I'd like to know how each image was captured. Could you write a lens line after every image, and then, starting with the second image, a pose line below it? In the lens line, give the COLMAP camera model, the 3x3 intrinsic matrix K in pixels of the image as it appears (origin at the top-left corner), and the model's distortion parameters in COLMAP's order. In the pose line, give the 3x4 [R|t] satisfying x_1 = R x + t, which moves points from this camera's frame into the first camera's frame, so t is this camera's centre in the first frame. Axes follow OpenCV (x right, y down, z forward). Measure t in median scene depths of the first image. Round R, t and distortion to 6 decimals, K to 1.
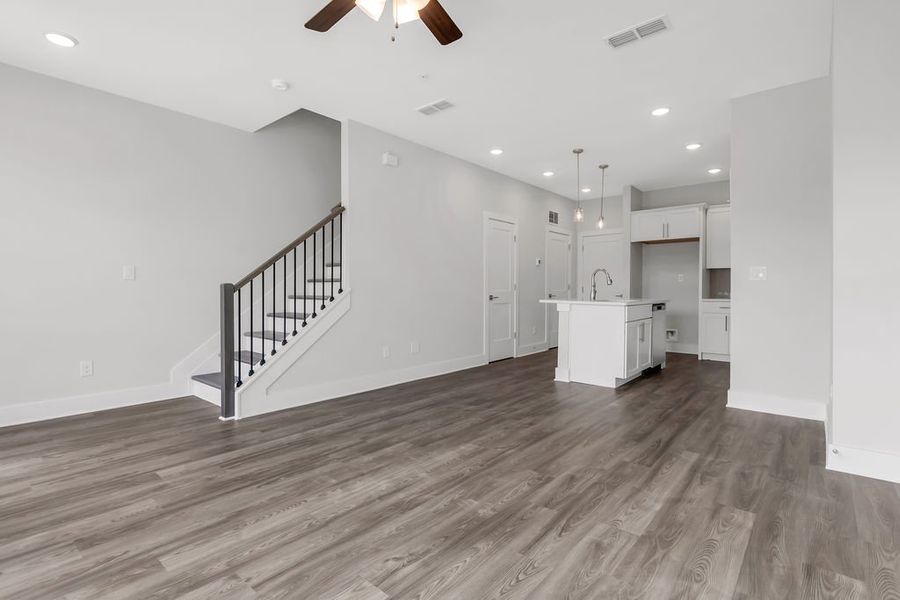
lens RADIAL K [[434.2, 0, 445.7], [0, 434.2, 292.4], [0, 0, 1]] dist [-0.001235, -0.000411]
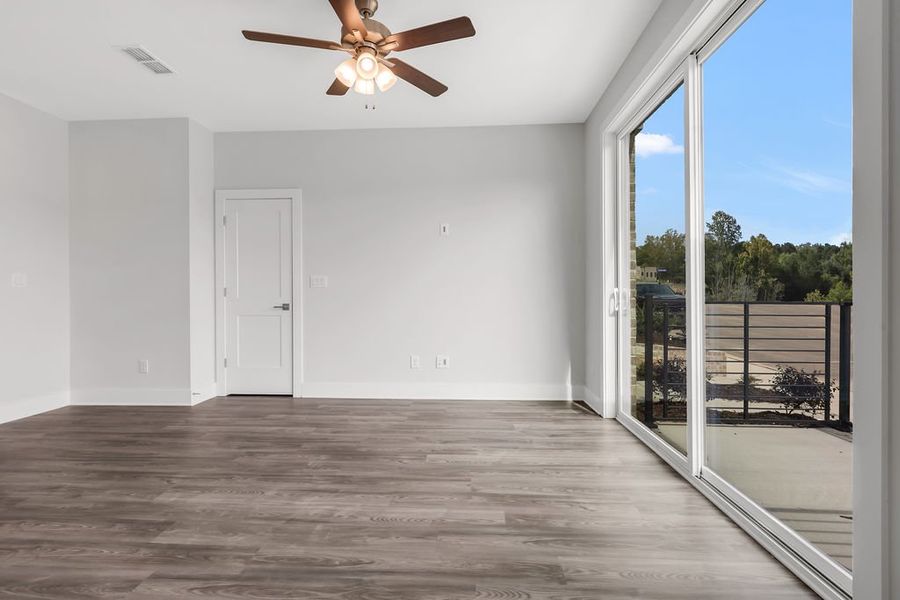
lens RADIAL K [[428.9, 0, 451.5], [0, 428.9, 296.5], [0, 0, 1]] dist [-0.001276, -0.000648]
pose [[-0.613717, -0.001829, 0.789524, -0.792811], [0.009455, 0.999909, 0.009666, -0.009059], [-0.789470, 0.013397, -0.613643, 0.968945]]
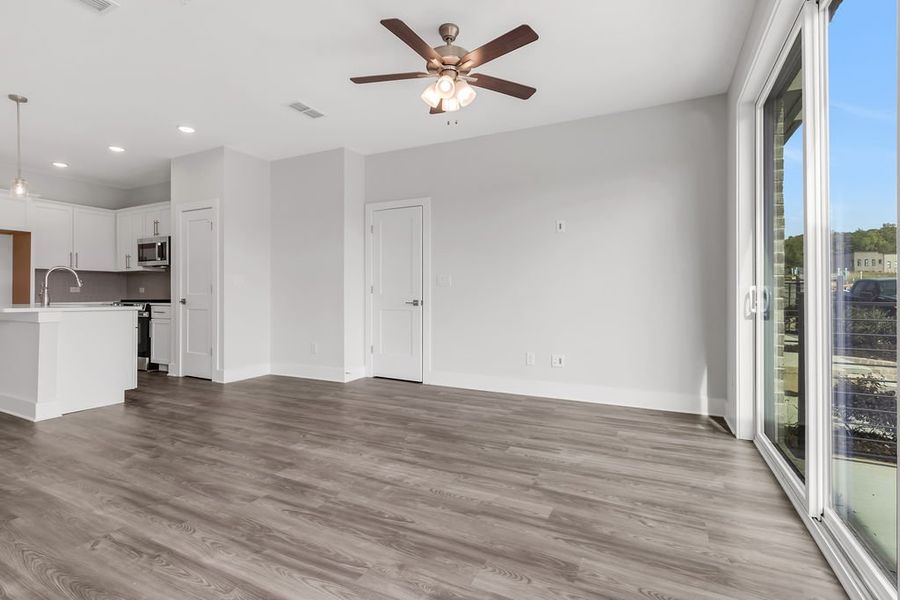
lens RADIAL K [[434.2, 0, 445.7], [0, 434.2, 292.4], [0, 0, 1]] dist [-0.001235, -0.000411]
pose [[-0.246479, -0.000233, 0.969148, -0.931798], [0.006065, 0.999980, 0.001782, -0.007217], [-0.969129, 0.006317, -0.246473, 0.830696]]
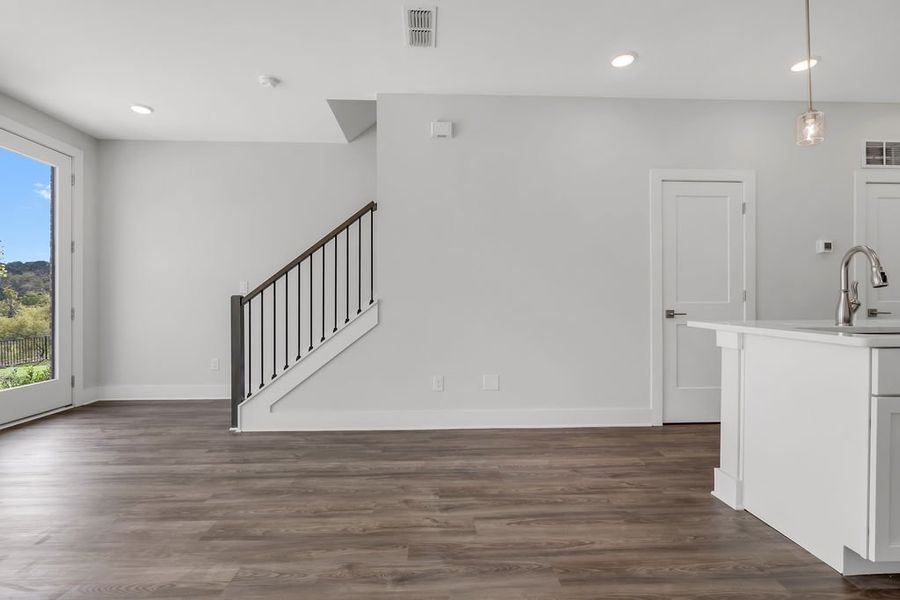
lens RADIAL K [[419.1, 0, 447.6], [0, 419.1, 300.2], [0, 0, 1]] dist [-0.003196, -0.000719]
pose [[0.685863, -0.003045, -0.727725, 0.604937], [-0.002993, 0.999971, -0.007005, -0.004013], [0.727725, 0.006983, 0.685834, 0.759248]]
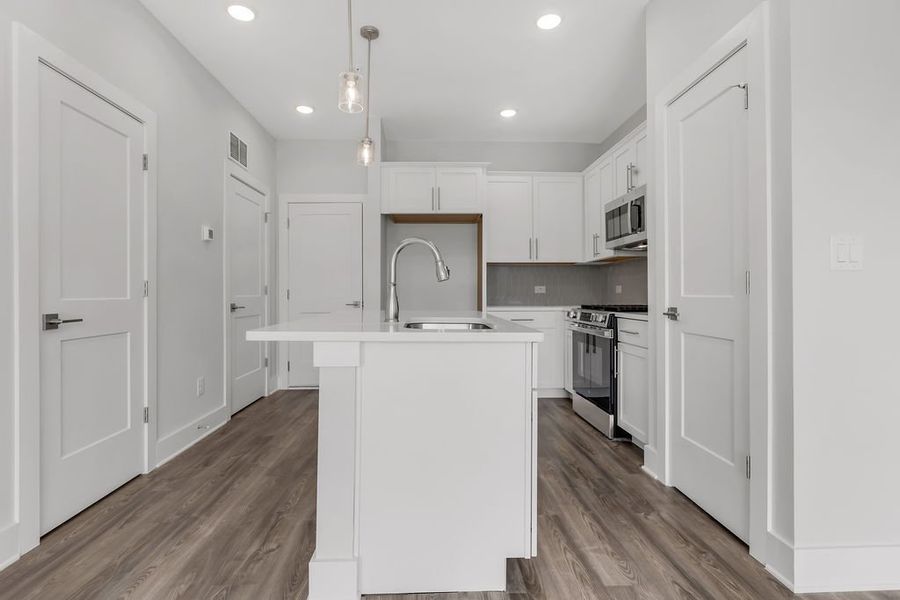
lens RADIAL K [[434.2, 0, 445.7], [0, 434.2, 292.4], [0, 0, 1]] dist [-0.001235, -0.000411]
pose [[0.726651, -0.000521, 0.687007, 0.188305], [0.008888, 0.999923, -0.008642, -0.007152], [-0.686950, 0.012386, 0.726599, 1.138703]]
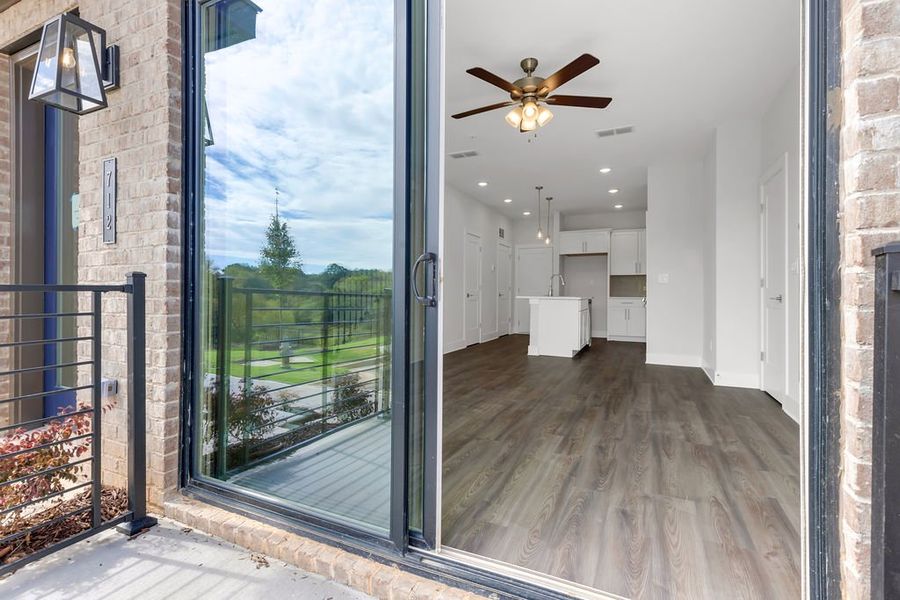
lens RADIAL K [[422.1, 0, 448.3], [0, 422.1, 290.9], [0, 0, 1]] dist [0.017445, 0.000039]
pose [[0.964238, 0.004188, 0.265004, -0.541657], [-0.001087, 0.999929, -0.011849, 0.026208], [-0.265035, 0.011137, 0.964174, -0.345653]]
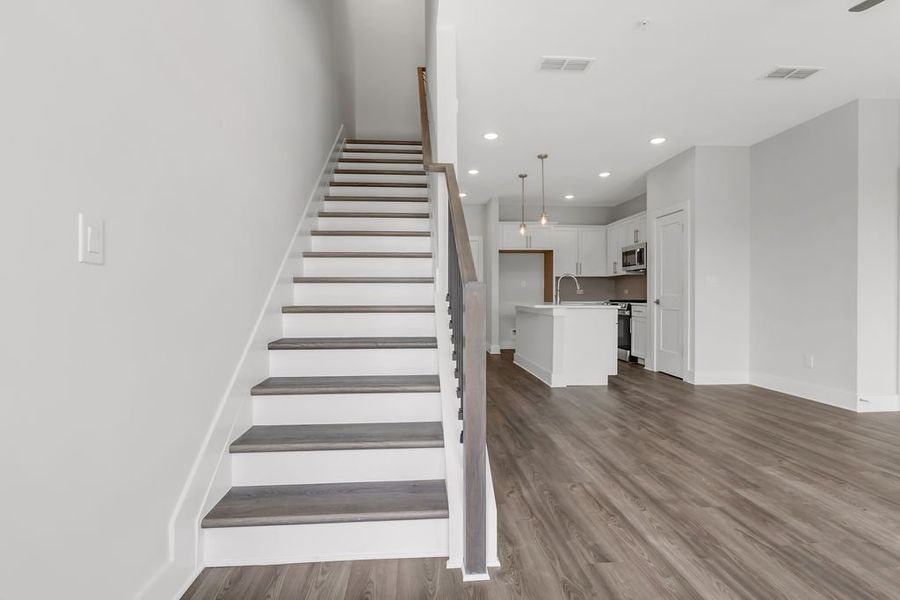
lens RADIAL K [[428.8, 0, 443.1], [0, 428.8, 298.6], [0, 0, 1]] dist [-0.000947, -0.000743]
pose [[0.704912, -0.010070, 0.709224, -0.942836], [0.008900, 0.999946, 0.005351, -0.006491], [-0.709239, 0.002540, 0.704963, 0.777487]]
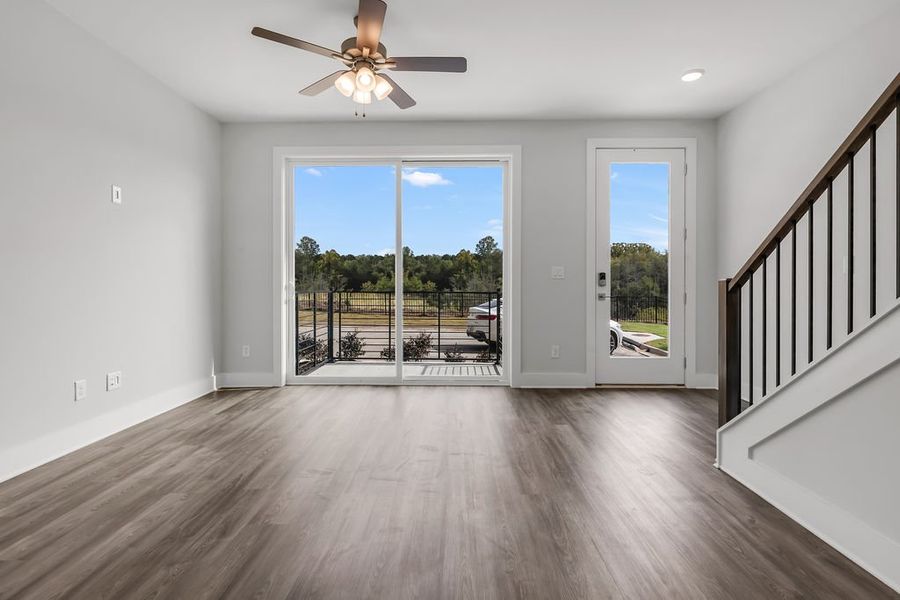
lens RADIAL K [[434.2, 0, 445.7], [0, 434.2, 292.4], [0, 0, 1]] dist [-0.001235, -0.000411]
pose [[-0.768797, 0.007651, -0.639447, 0.361833], [-0.004800, 0.999831, 0.017733, -0.008793], [0.639475, 0.016702, -0.768631, 1.390412]]
